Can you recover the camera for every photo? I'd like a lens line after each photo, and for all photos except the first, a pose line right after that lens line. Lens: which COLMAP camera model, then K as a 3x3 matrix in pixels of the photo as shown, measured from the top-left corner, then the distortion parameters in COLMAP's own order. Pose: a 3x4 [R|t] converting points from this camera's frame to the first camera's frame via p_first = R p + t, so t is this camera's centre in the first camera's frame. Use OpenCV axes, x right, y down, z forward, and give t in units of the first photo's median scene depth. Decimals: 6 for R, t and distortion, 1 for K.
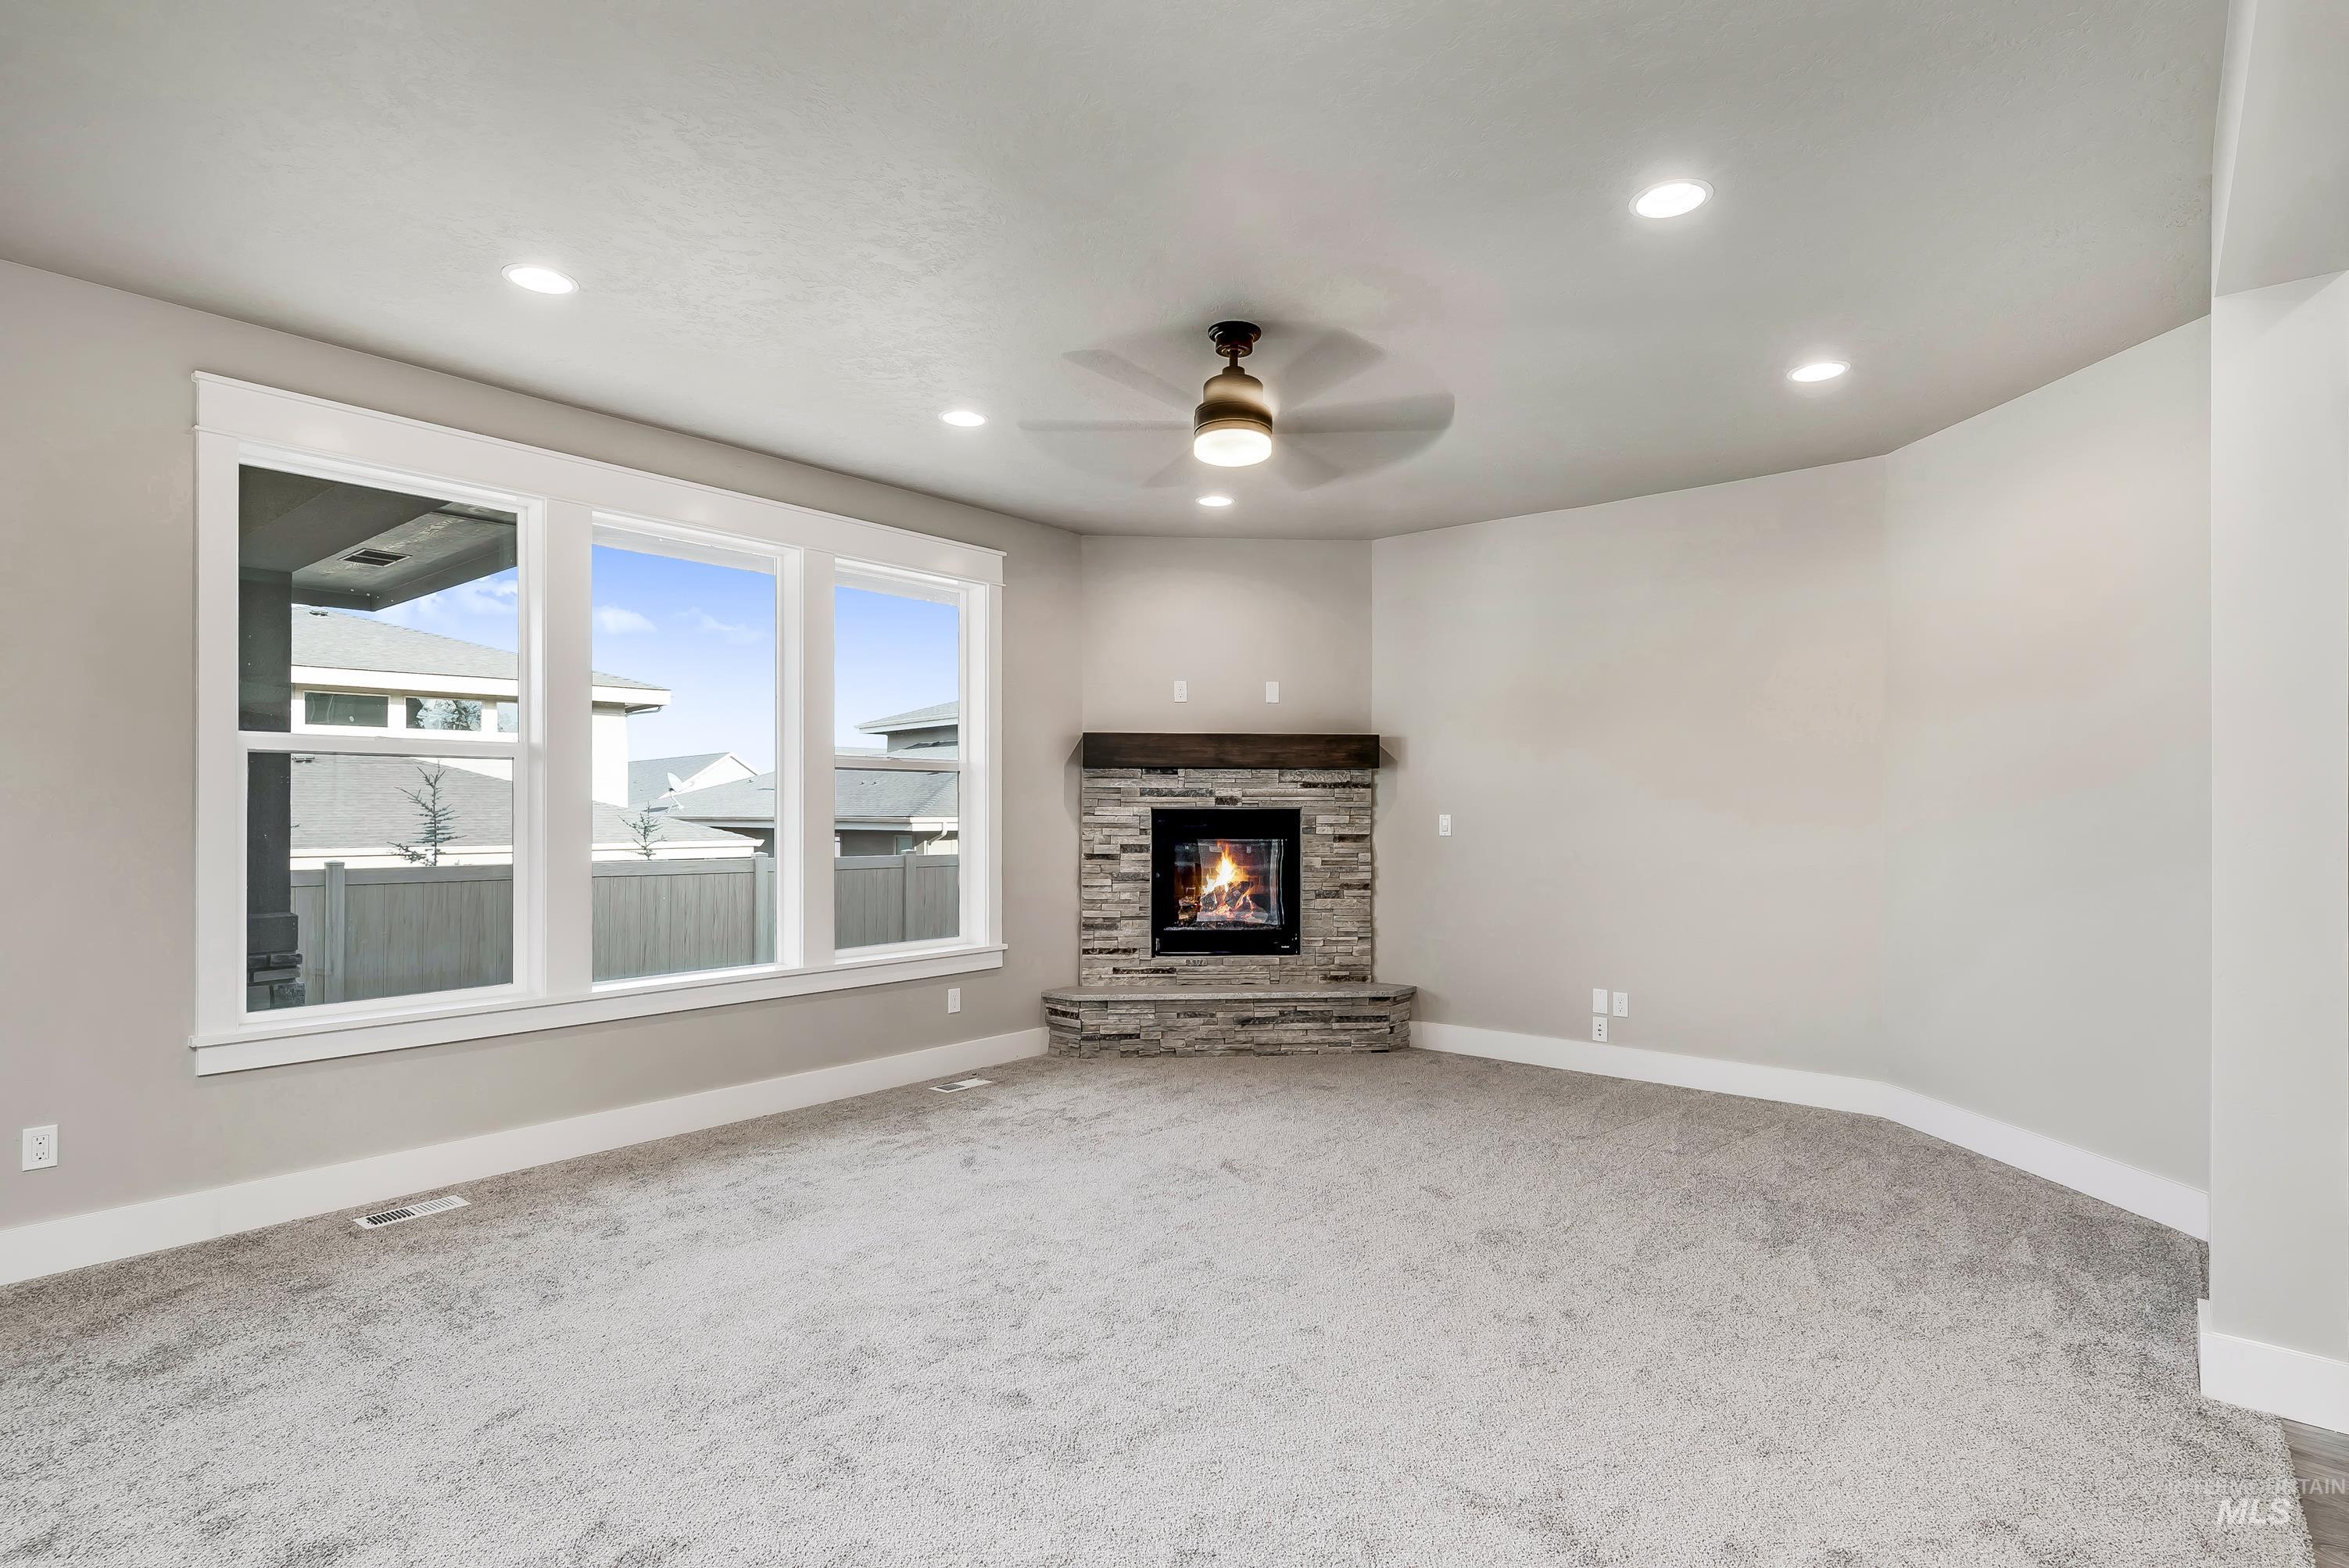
lens RADIAL K [[1170.0, 0, 1174.9], [0, 1170.0, 807.3], [0, 0, 1]] dist [-0.000139, 0.001724]
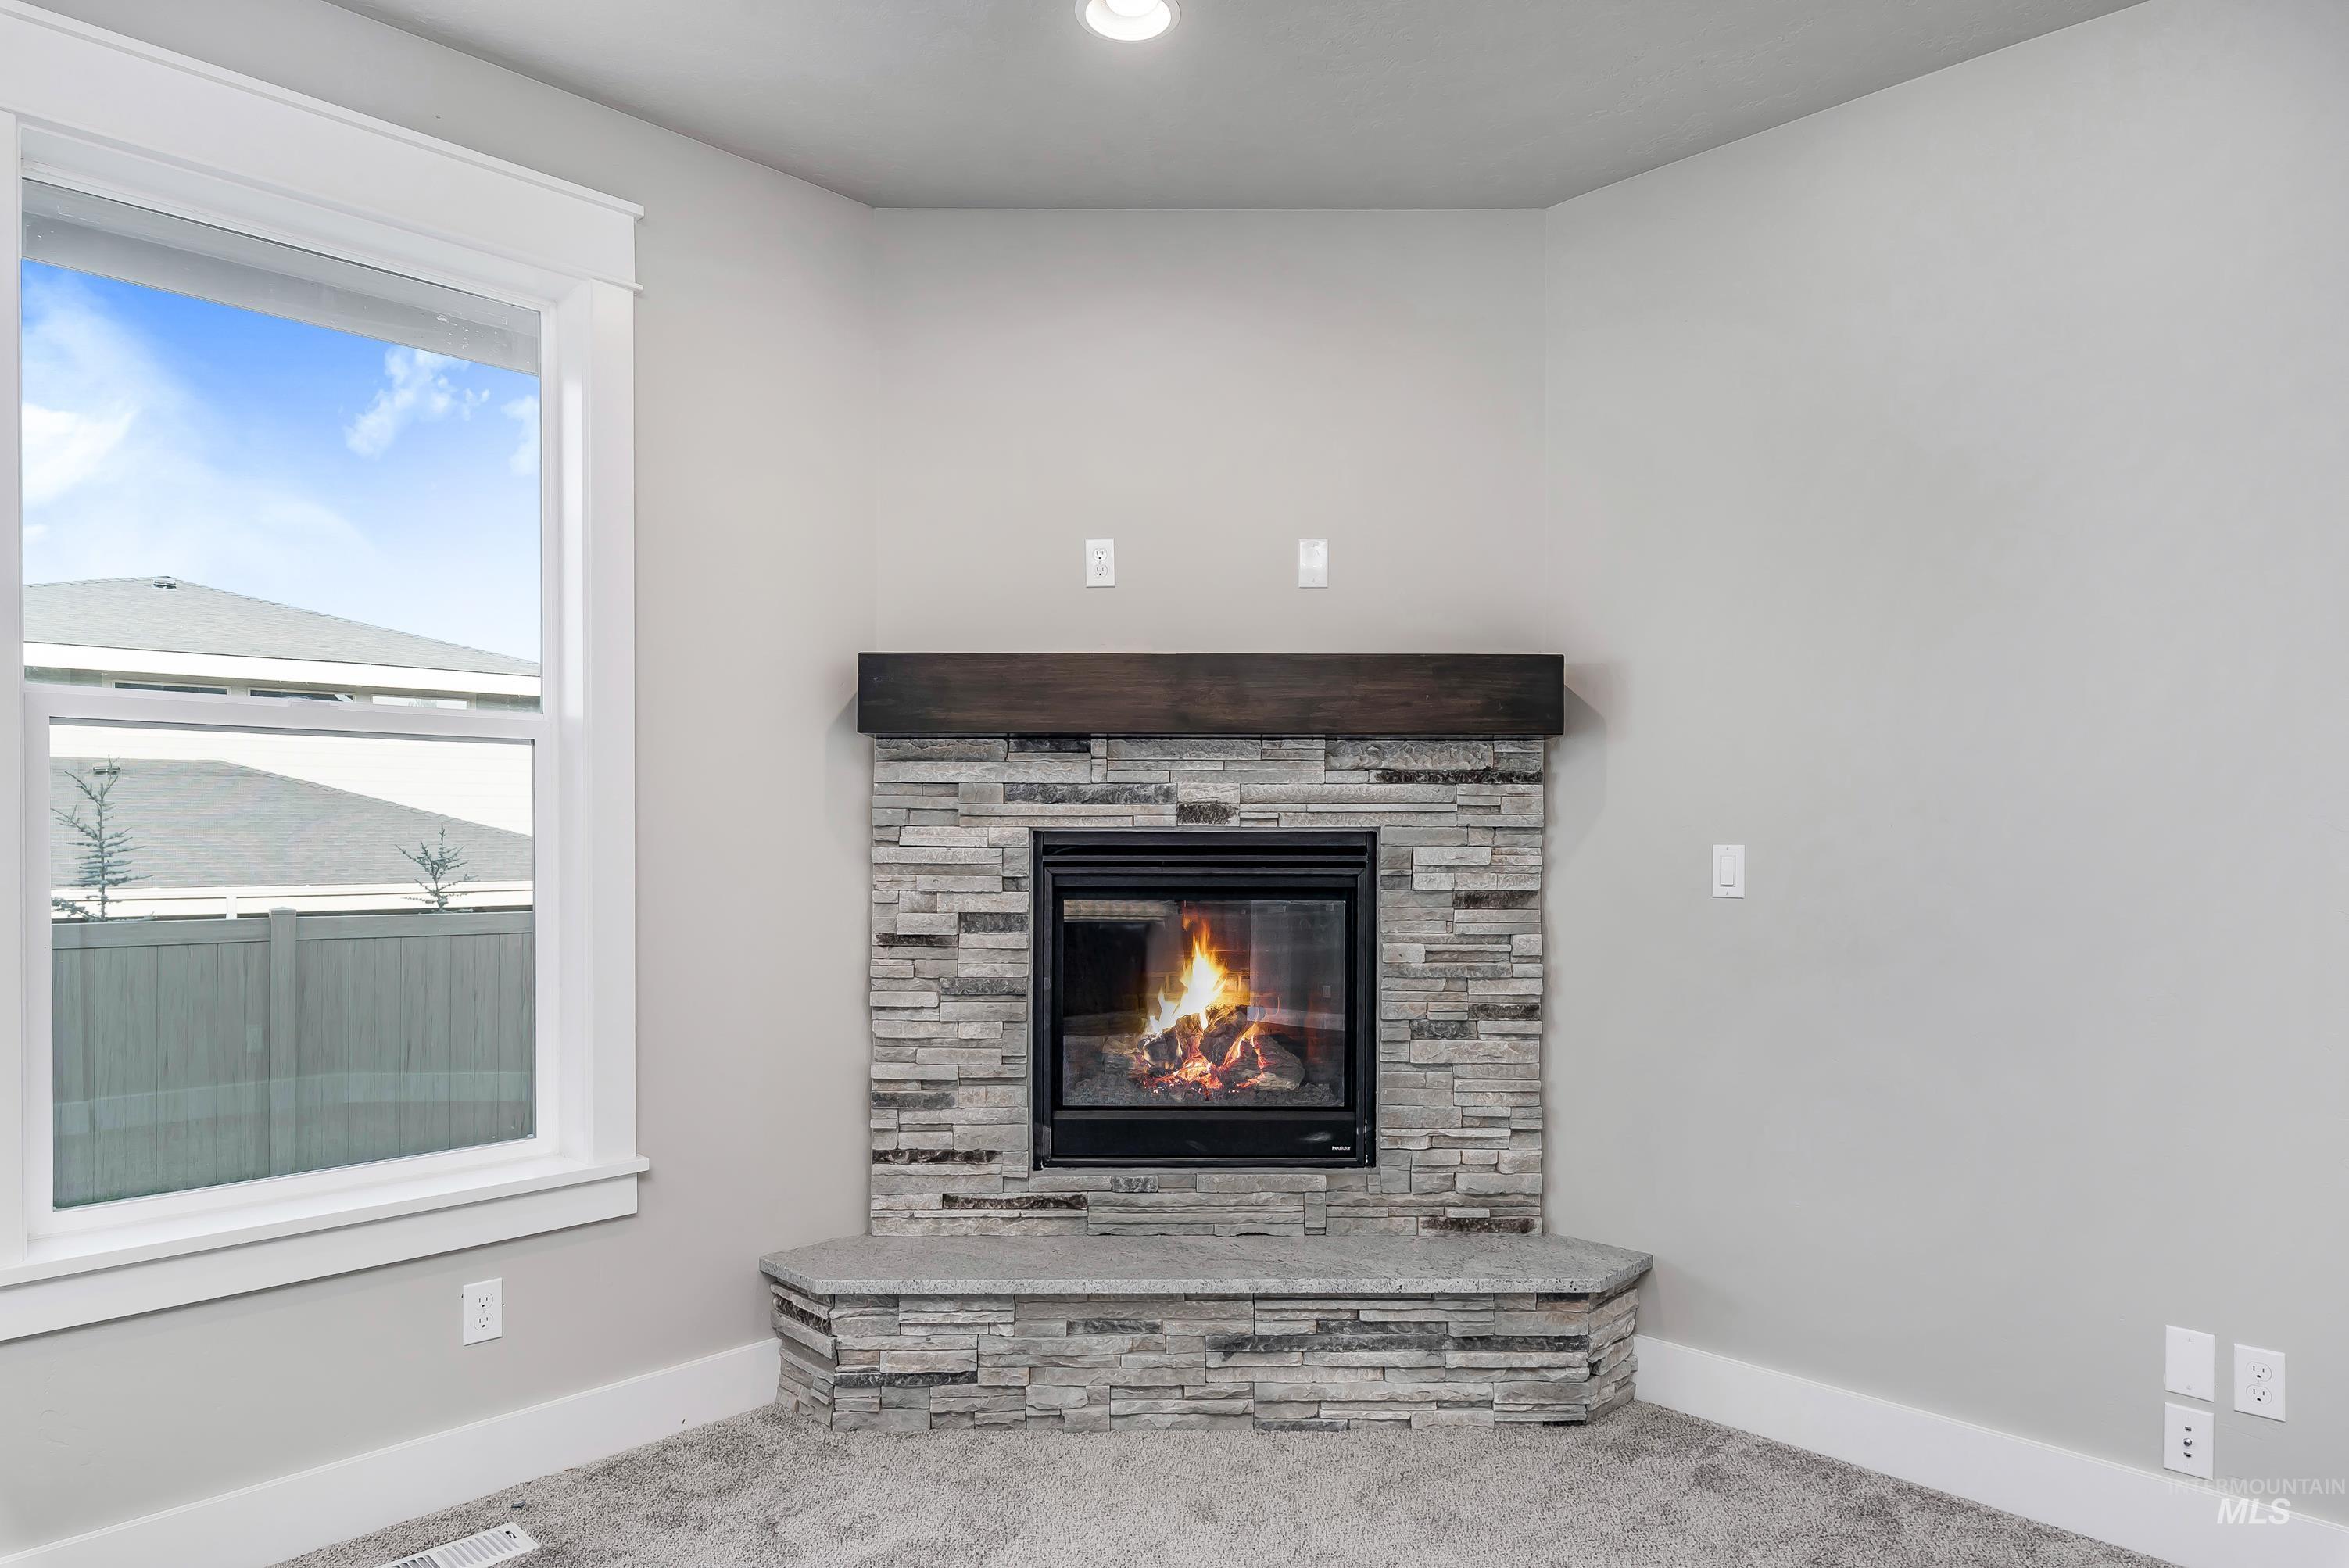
lens RADIAL K [[1356.0, 0, 1191.4], [0, 1356.0, 851.7], [0, 0, 1]] dist [-0.007863, 0.001952]
pose [[0.997090, 0.001584, -0.076215, 0.078393], [-0.000708, 0.999933, 0.011524, 0.003143], [0.076228, -0.011437, 0.997025, 0.503567]]
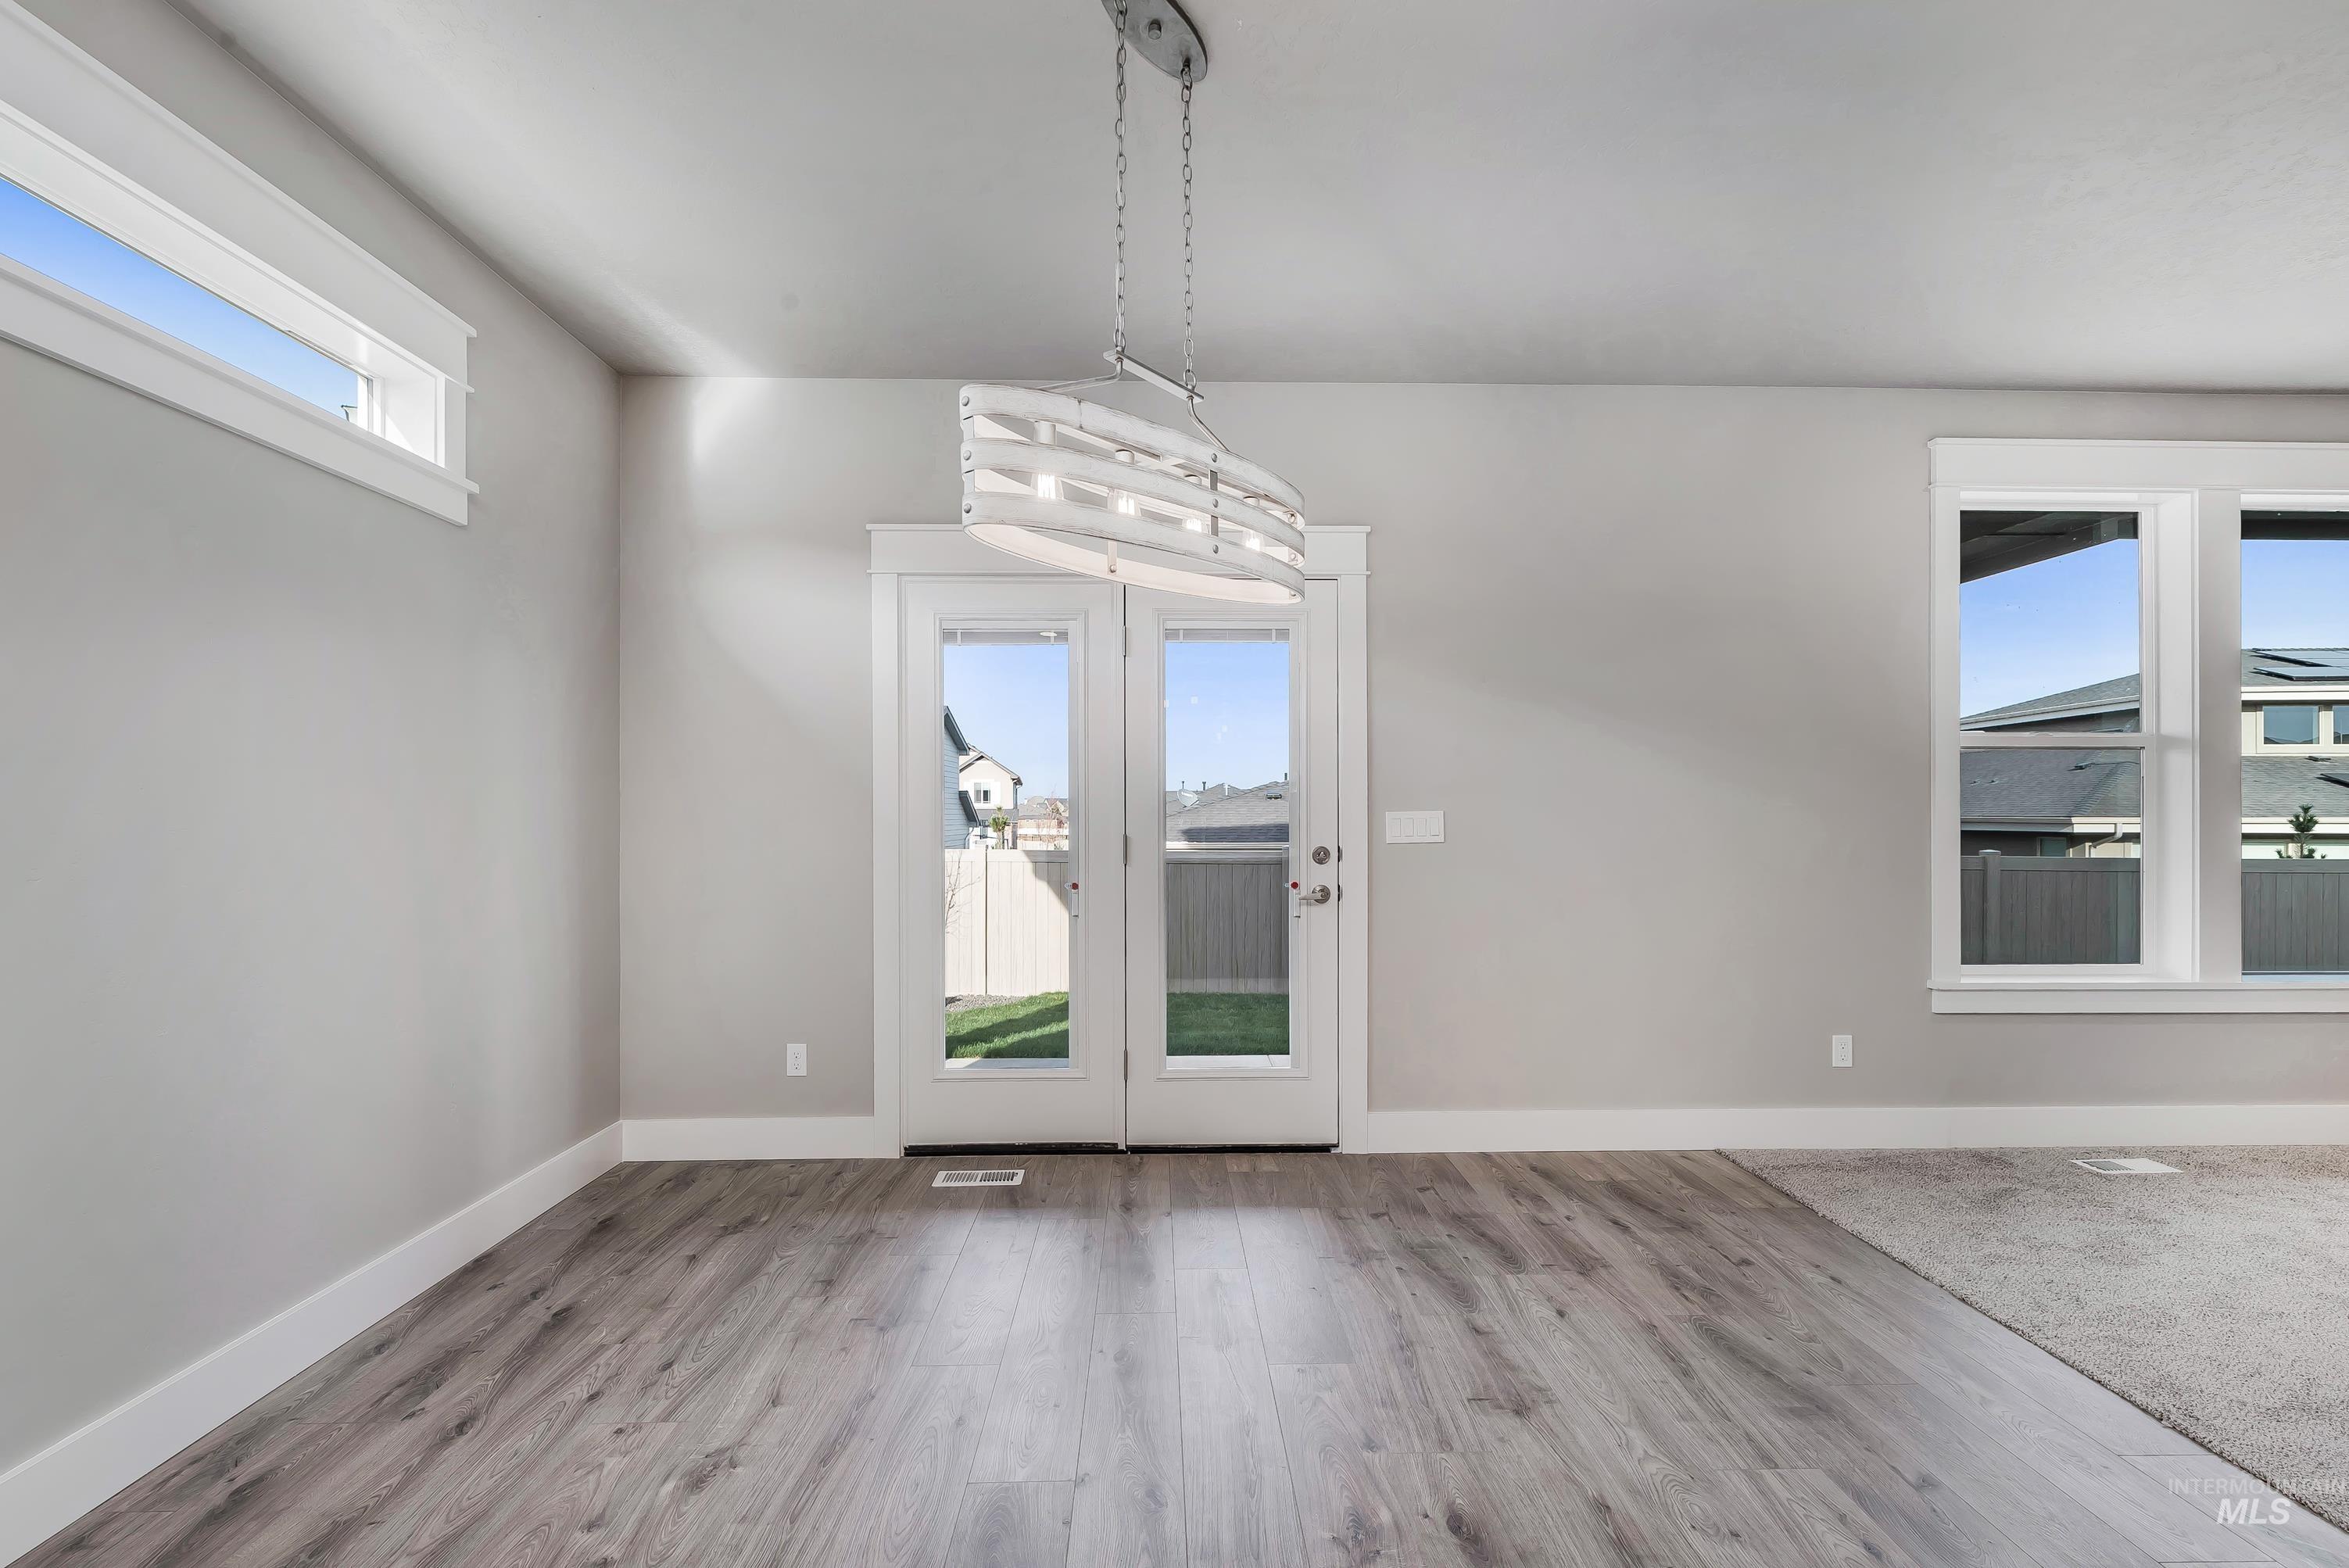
lens RADIAL K [[1020.2, 0, 1188.3], [0, 1020.2, 821.4], [0, 0, 1]] dist [0.003365, 0.000155]
pose [[0.662204, 0.003784, -0.749314, -0.302688], [0.003691, 0.999959, 0.008311, 0.008753], [0.749315, -0.008269, 0.662162, -0.163349]]
